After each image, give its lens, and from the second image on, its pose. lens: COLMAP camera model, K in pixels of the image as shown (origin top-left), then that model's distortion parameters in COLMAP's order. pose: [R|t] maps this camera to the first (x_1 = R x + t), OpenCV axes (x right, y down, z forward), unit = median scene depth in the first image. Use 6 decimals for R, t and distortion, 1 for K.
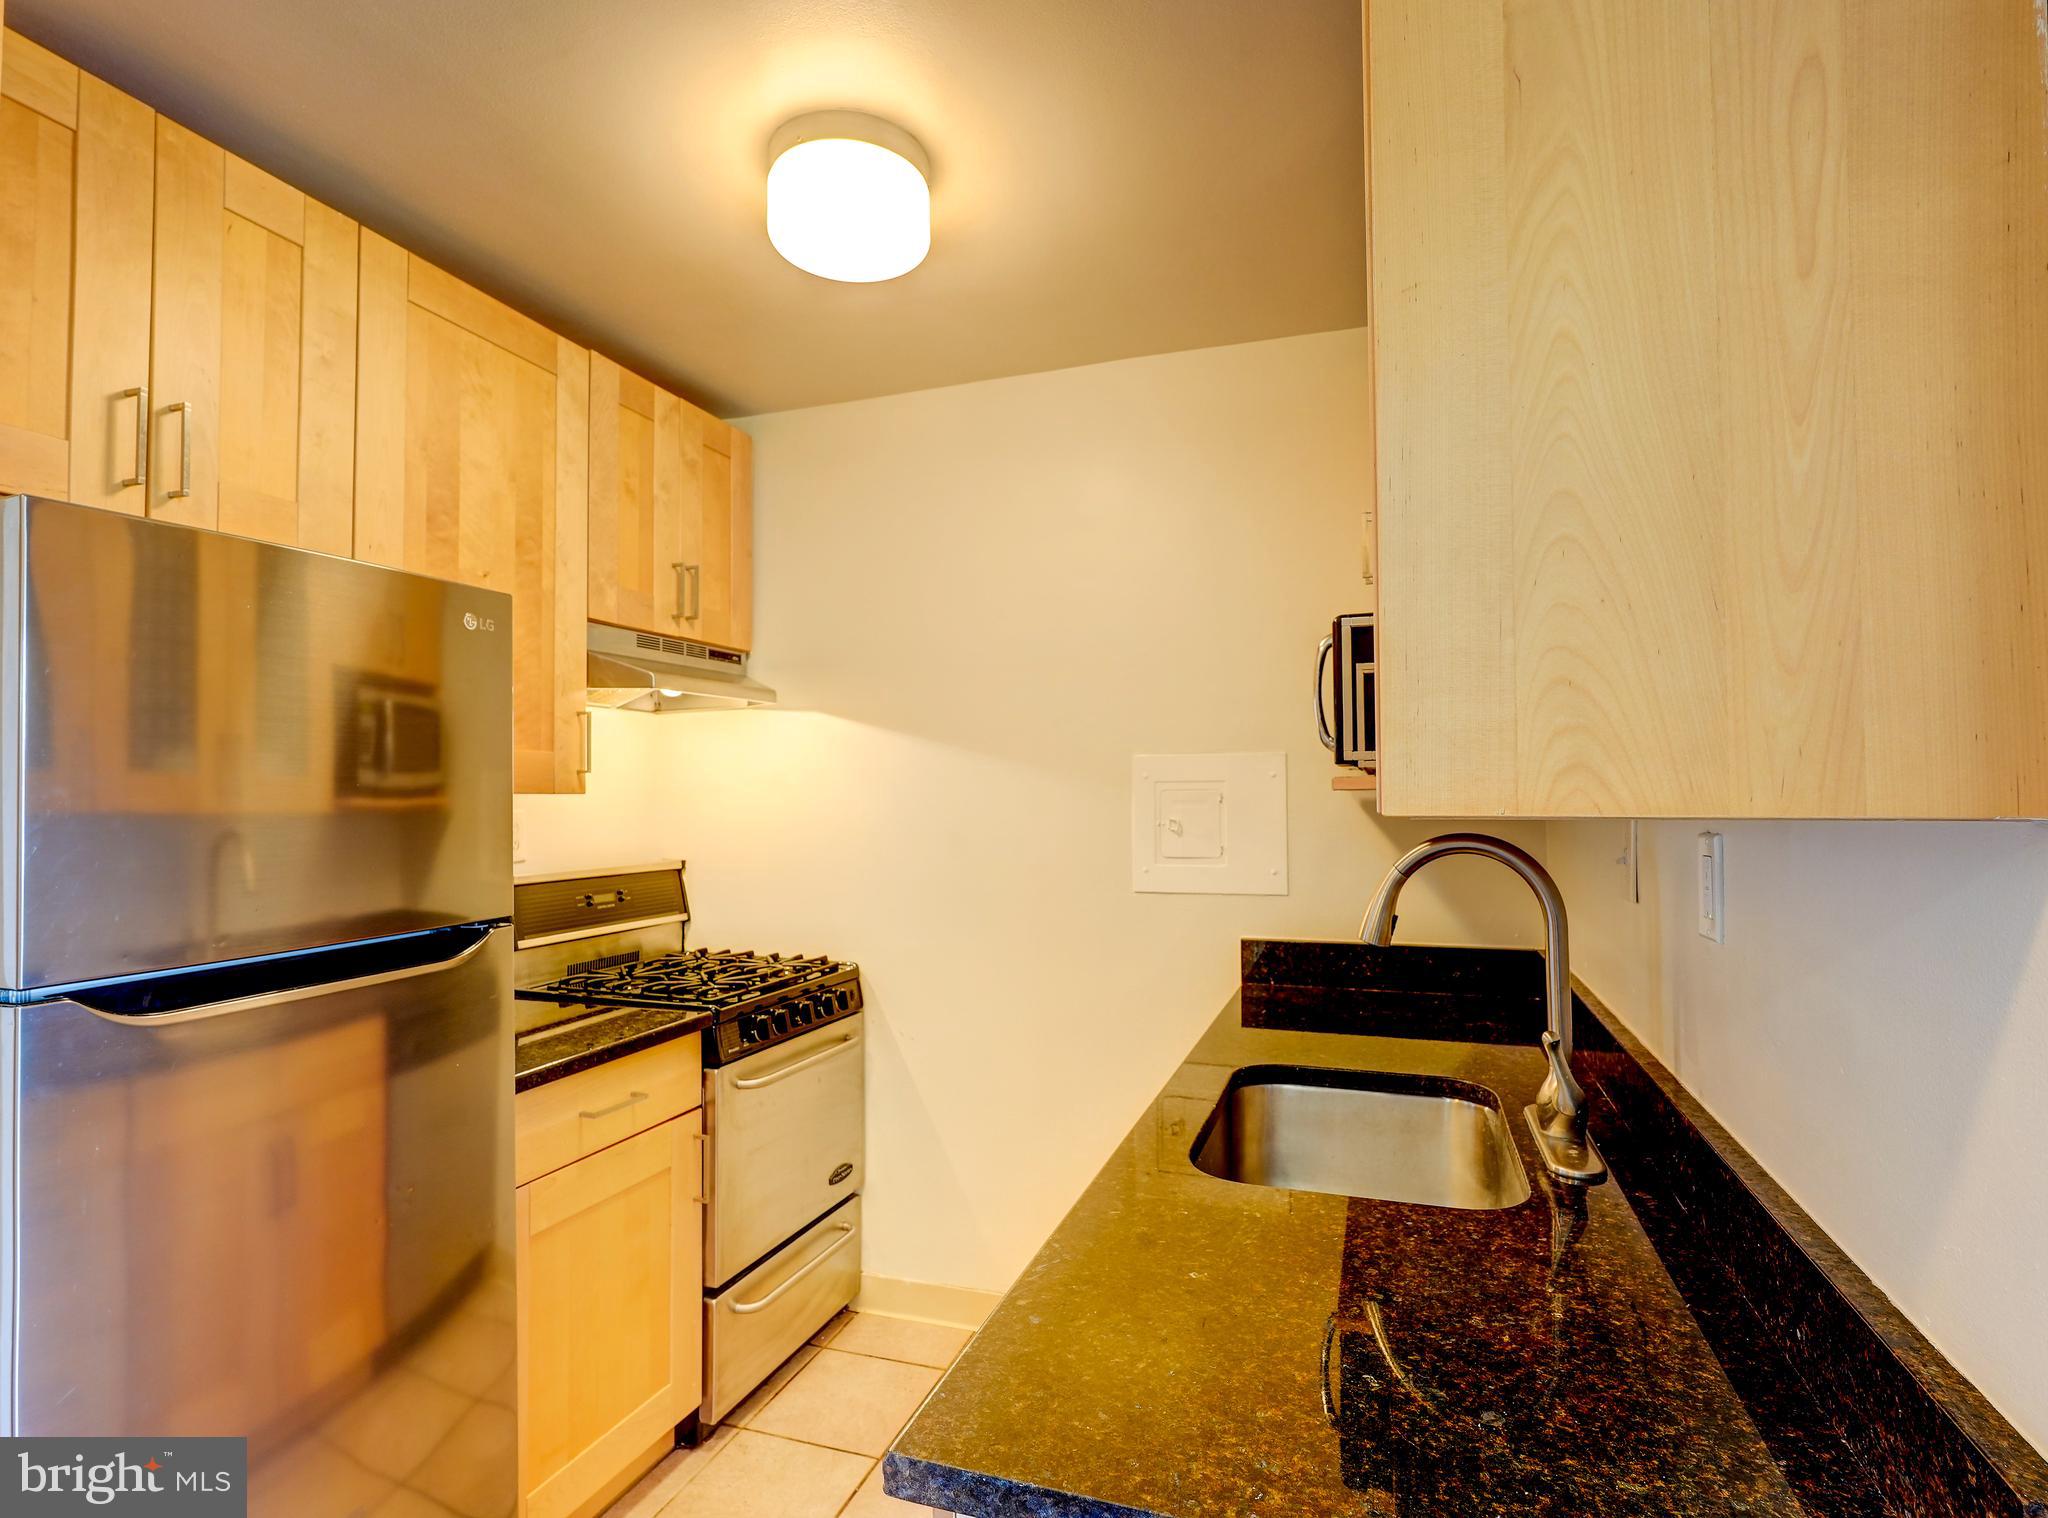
lens RADIAL K [[1015.9, 0, 1045.1], [0, 1015.9, 758.6], [0, 0, 1]] dist [-0.006011, -0.000012]
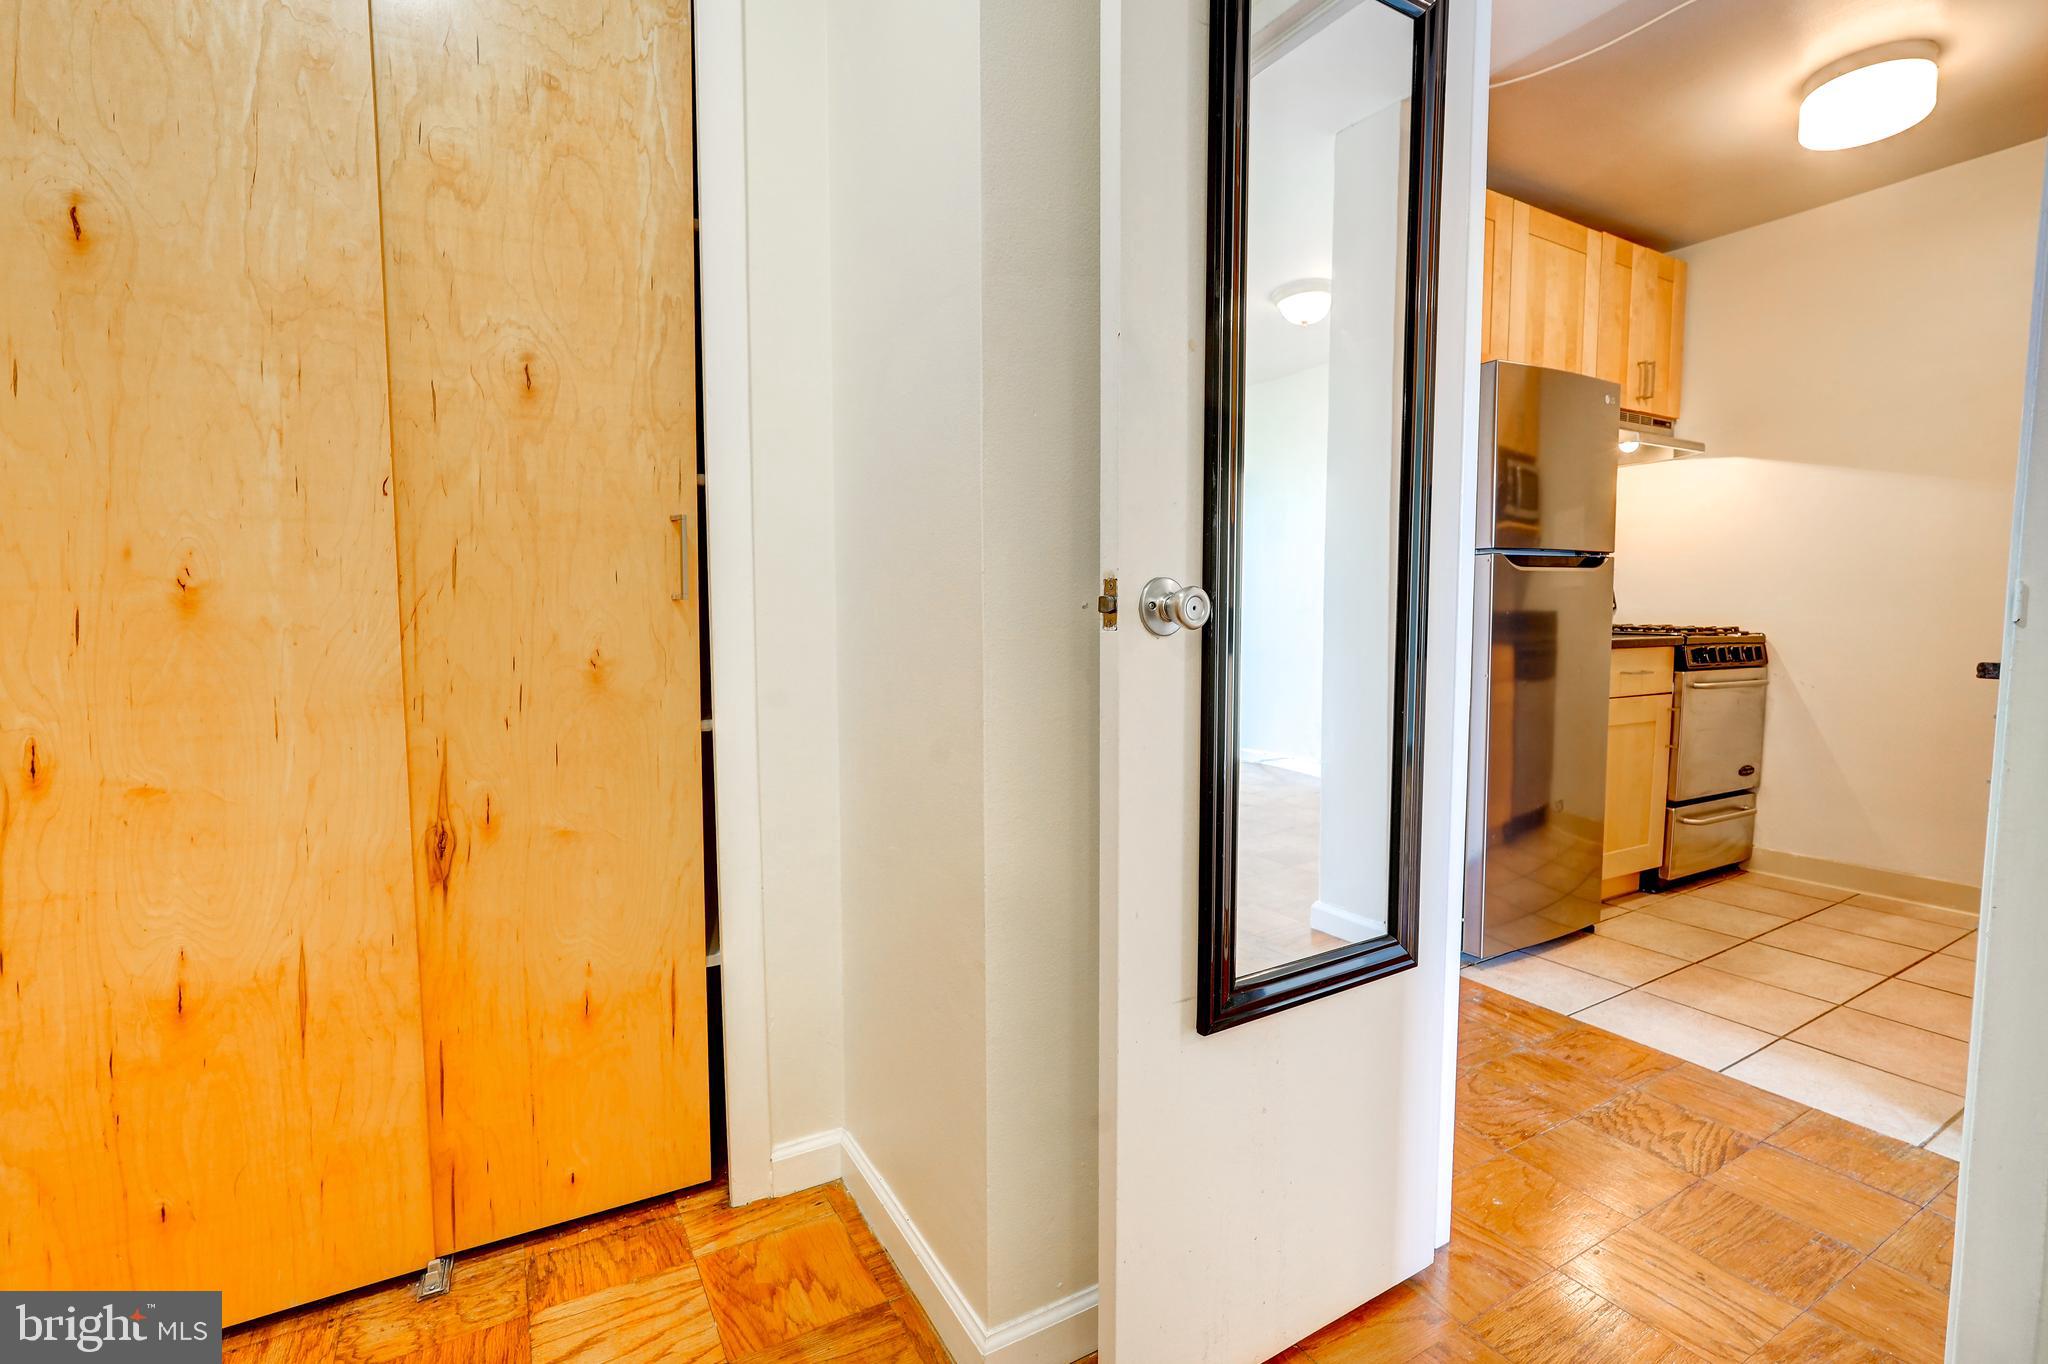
lens RADIAL K [[902.2, 0, 1026.6], [0, 902.2, 680.4], [0, 0, 1]] dist [-0.022701, 0.012033]
pose [[0.752238, 0.063330, -0.655841, -0.154152], [0.017960, 0.993029, 0.116490, 0.115408], [0.658646, -0.099407, 0.745857, -0.691591]]
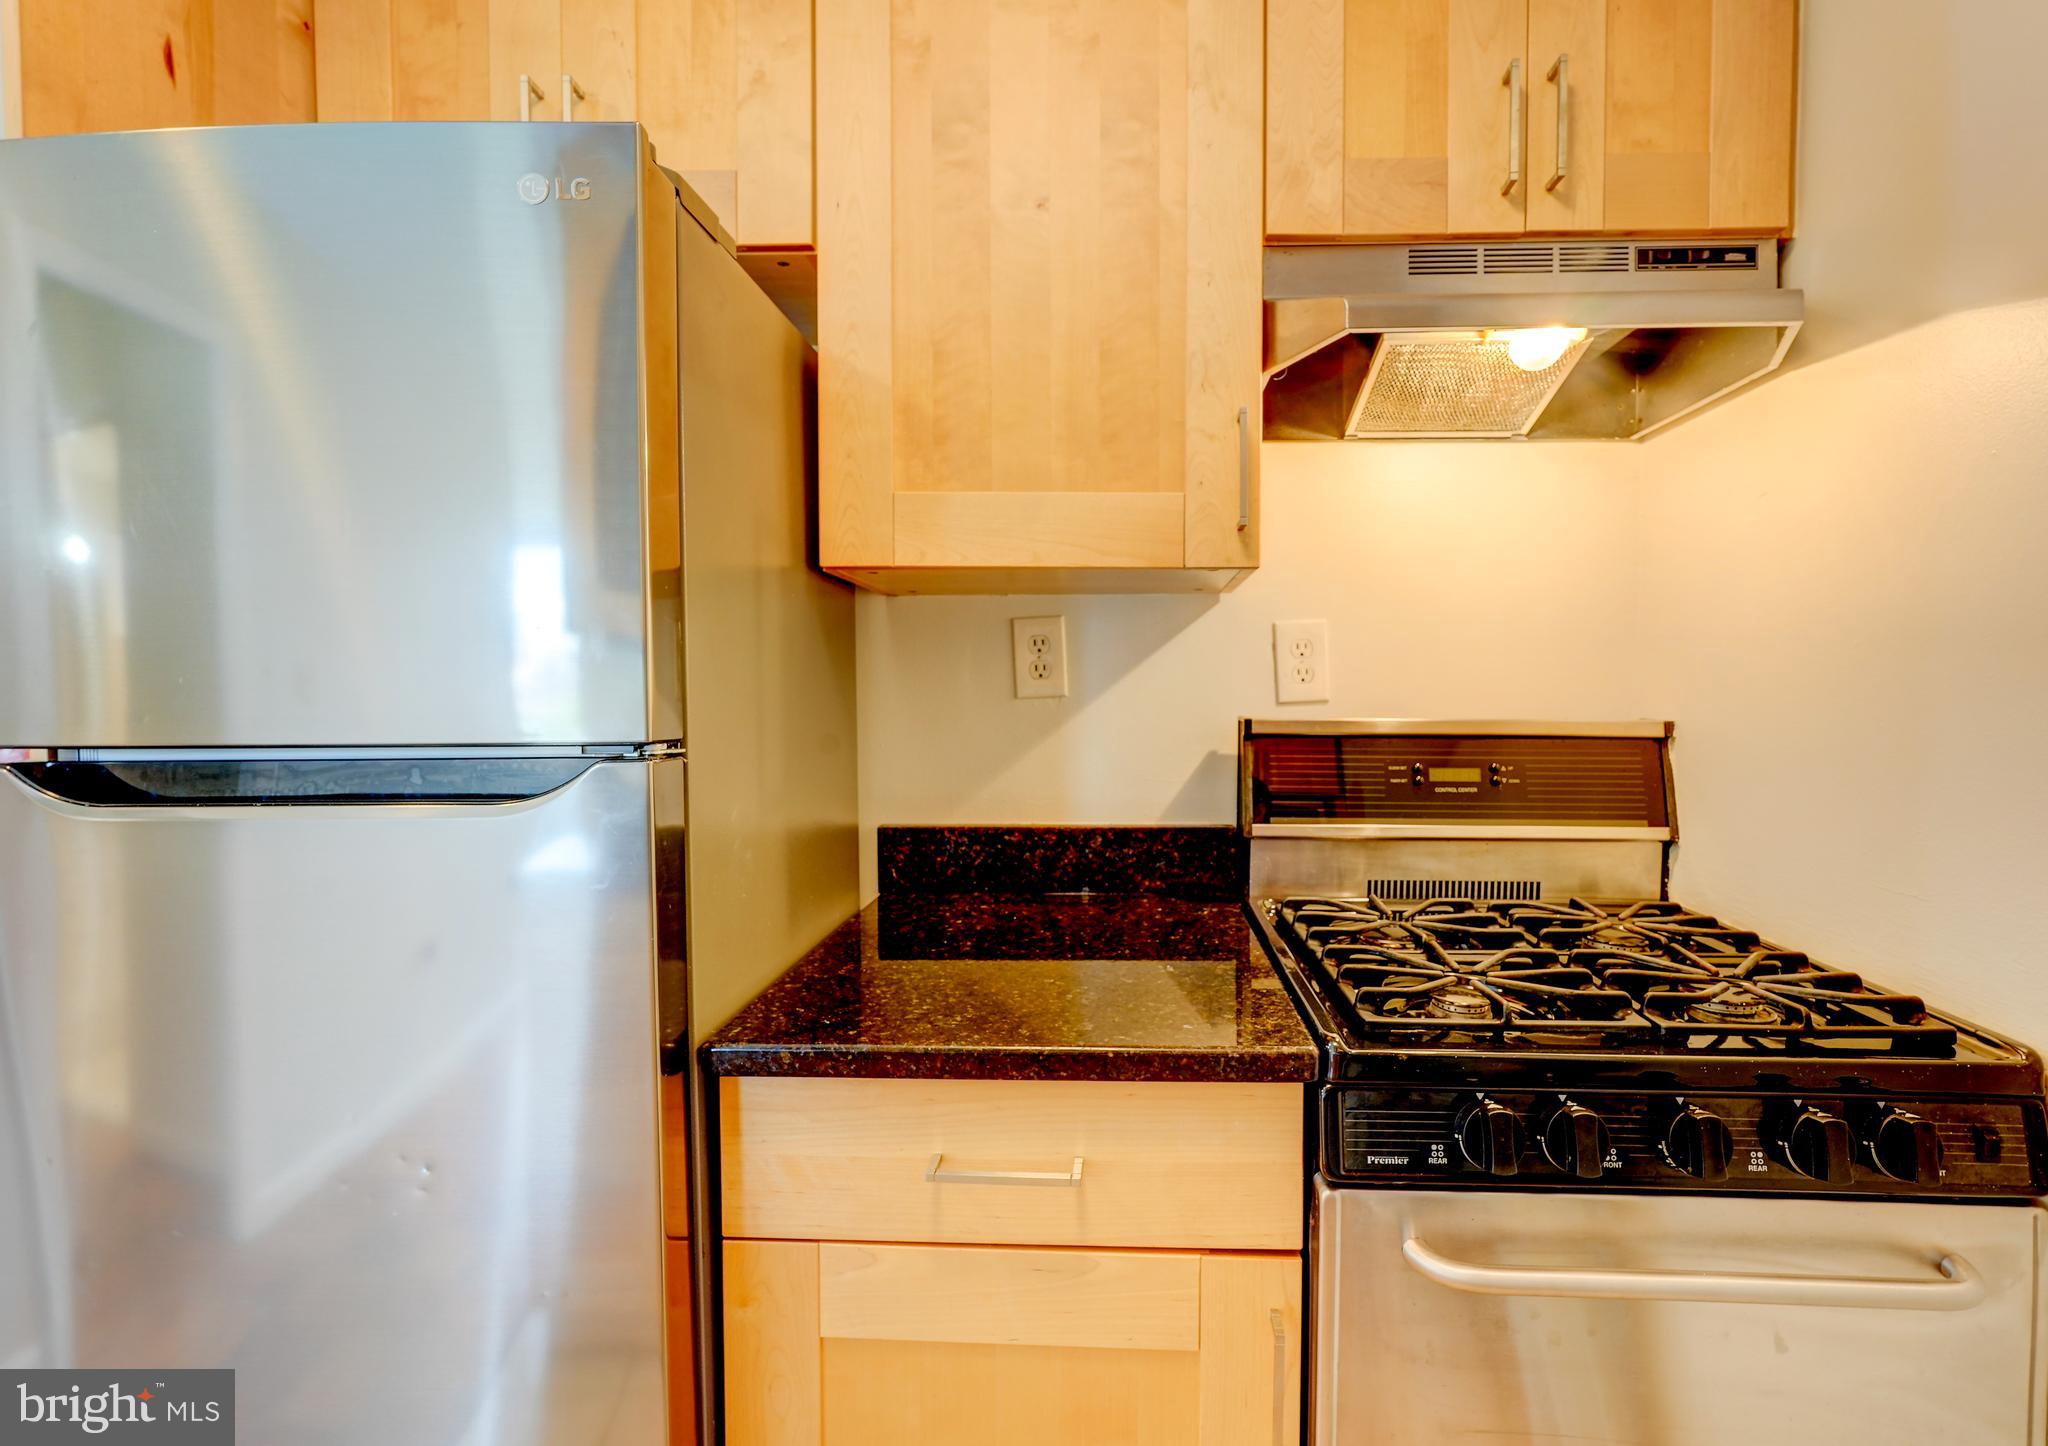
lens RADIAL K [[946.9, 0, 1104.9], [0, 946.9, 730.0], [0, 0, 1]] dist [-0.010723, 0.000061]
pose [[0.299157, 0.043037, -0.953233, 0.005964], [0.029319, 0.998096, 0.054264, 0.084997], [0.953753, -0.044181, 0.297326, 0.713634]]
